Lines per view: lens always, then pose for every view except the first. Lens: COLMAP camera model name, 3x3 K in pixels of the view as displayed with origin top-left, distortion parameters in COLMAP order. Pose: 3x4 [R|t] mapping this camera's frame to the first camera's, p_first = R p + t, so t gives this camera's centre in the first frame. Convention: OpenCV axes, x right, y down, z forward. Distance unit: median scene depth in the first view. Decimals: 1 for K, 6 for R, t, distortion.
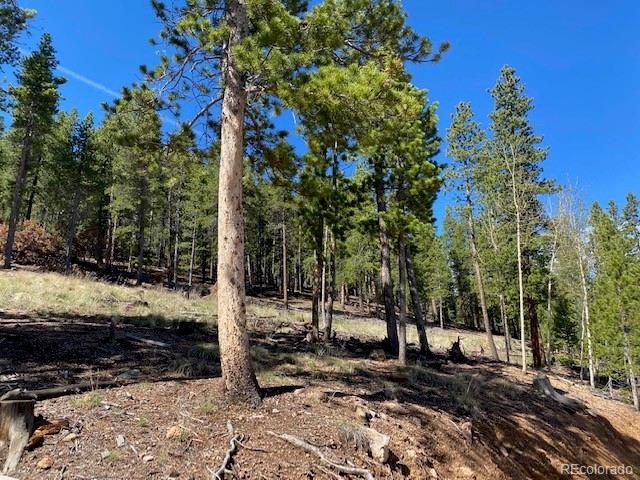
lens RADIAL K [[483.2, 0, 320.2], [0, 483.2, 225.7], [0, 0, 1]] dist [0.042562, -0.048408]
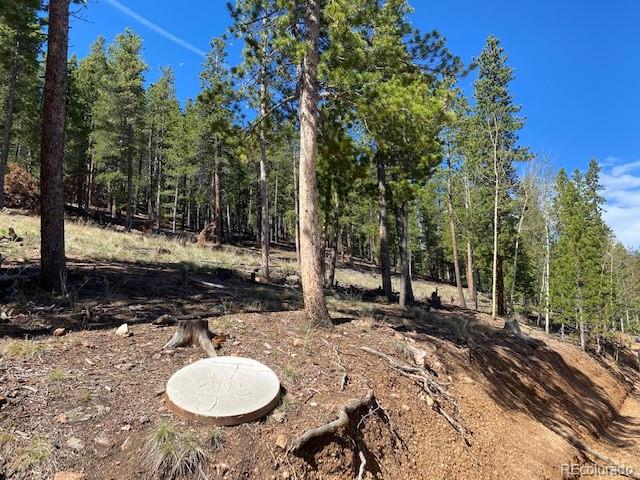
lens RADIAL K [[483.2, 0, 320.2], [0, 483.2, 225.7], [0, 0, 1]] dist [0.042562, -0.048408]
pose [[0.997268, 0.031432, 0.066854, -0.075840], [-0.038101, 0.994162, 0.100945, -0.020707], [-0.063291, -0.103216, 0.992643, -0.104418]]
